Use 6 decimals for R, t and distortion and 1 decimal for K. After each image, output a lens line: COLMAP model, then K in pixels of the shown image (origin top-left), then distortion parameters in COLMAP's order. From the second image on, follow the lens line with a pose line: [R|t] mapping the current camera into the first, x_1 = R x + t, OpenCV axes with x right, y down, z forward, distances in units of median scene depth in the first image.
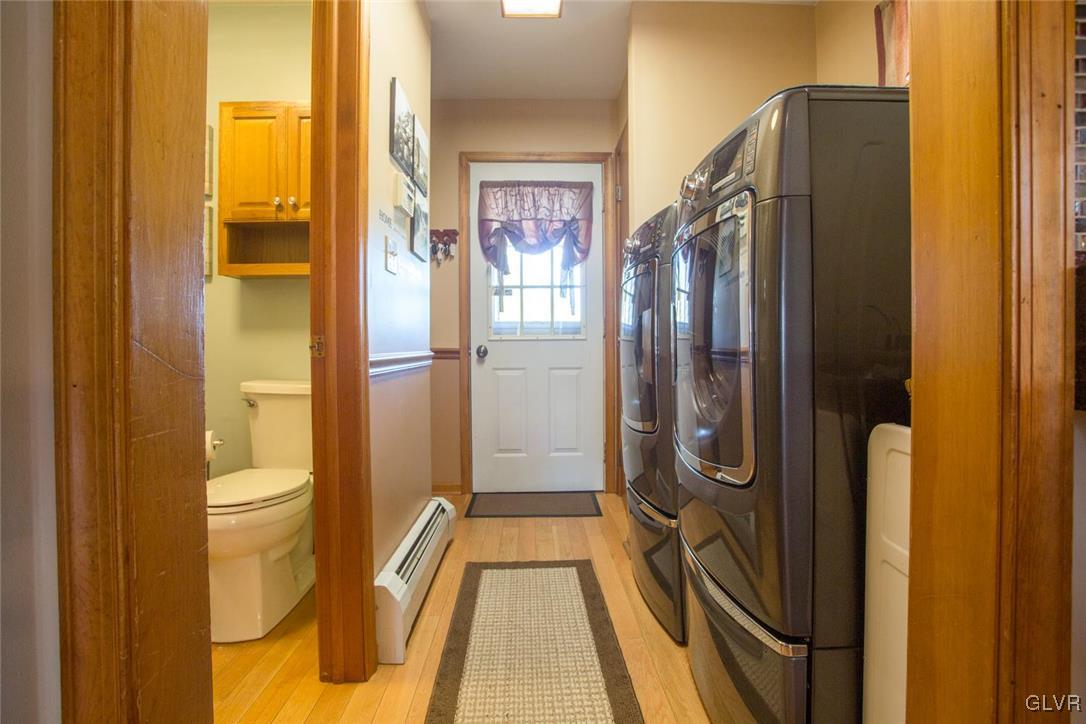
lens RADIAL K [[532.6, 0, 546.5], [0, 532.6, 359.1], [0, 0, 1]] dist [-0.058487, 0.018724]
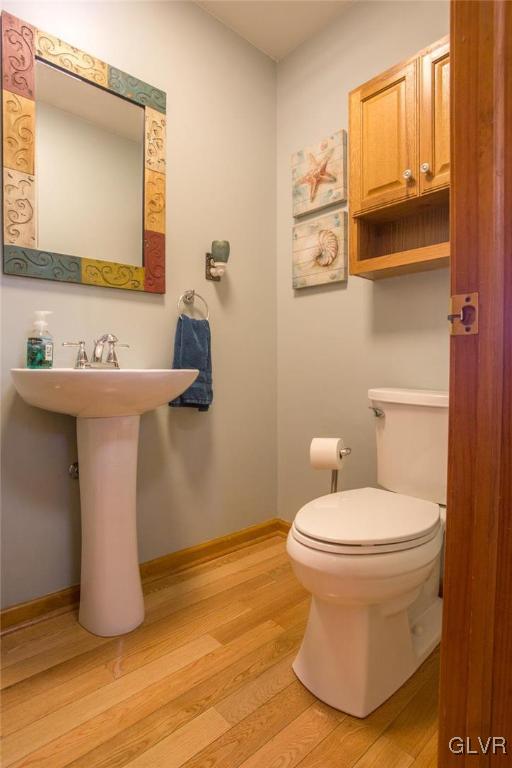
lens RADIAL K [[376.7, 0, 253.1], [0, 376.7, 384.8], [0, 0, 1]] dist [-0.058487, 0.018724]
pose [[0.615943, 0.030378, -0.787205, -0.194129], [-0.013295, 0.999515, 0.028168, 0.021362], [0.787679, -0.006885, 0.616048, 0.438782]]
